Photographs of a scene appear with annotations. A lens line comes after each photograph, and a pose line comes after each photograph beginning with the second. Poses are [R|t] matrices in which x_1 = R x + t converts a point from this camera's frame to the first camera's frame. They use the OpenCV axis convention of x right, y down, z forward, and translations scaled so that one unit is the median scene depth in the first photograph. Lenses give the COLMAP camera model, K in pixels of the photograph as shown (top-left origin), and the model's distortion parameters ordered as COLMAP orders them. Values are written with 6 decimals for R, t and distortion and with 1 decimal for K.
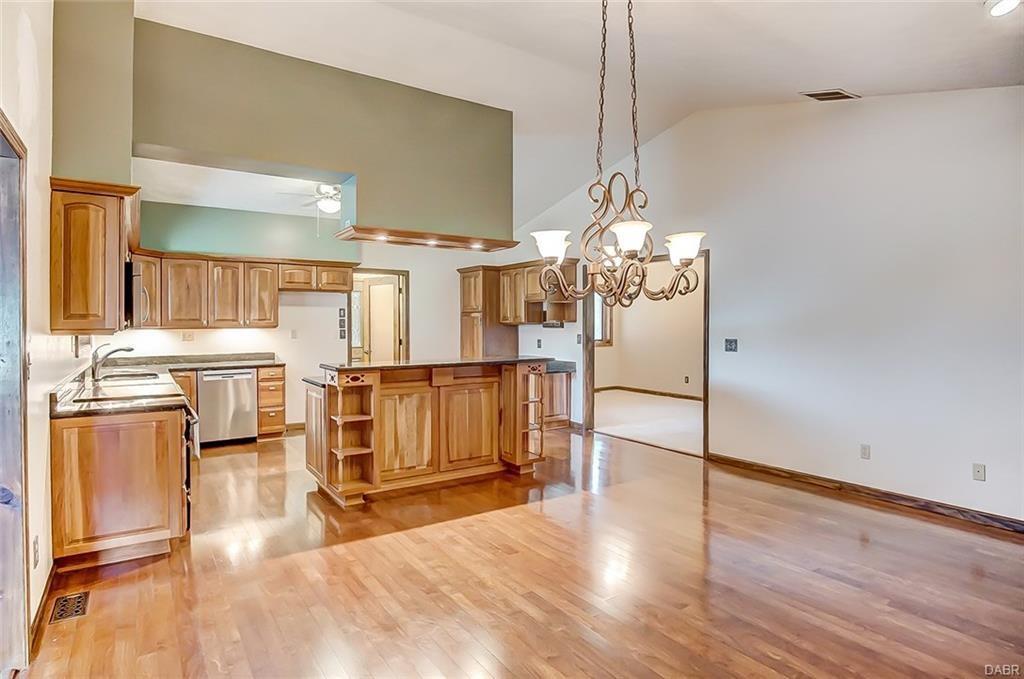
lens RADIAL K [[556.0, 0, 512.0], [0, 556.0, 334.8], [0, 0, 1]] dist [0.000664, 0.000131]
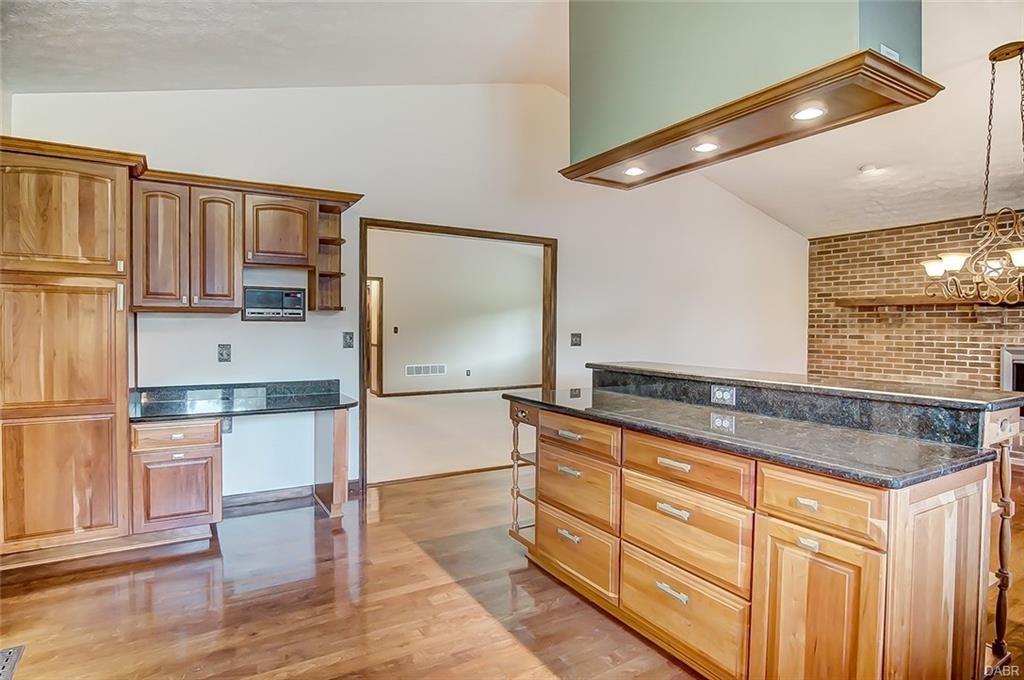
lens RADIAL K [[556.0, 0, 512.6], [0, 556.0, 339.5], [0, 0, 1]] dist [0.000664, 0.000131]
pose [[0.049117, -0.030420, 0.998330, -0.620356], [0.006909, 0.999523, 0.030117, -0.012752], [-0.998769, 0.005418, 0.049304, 1.058291]]
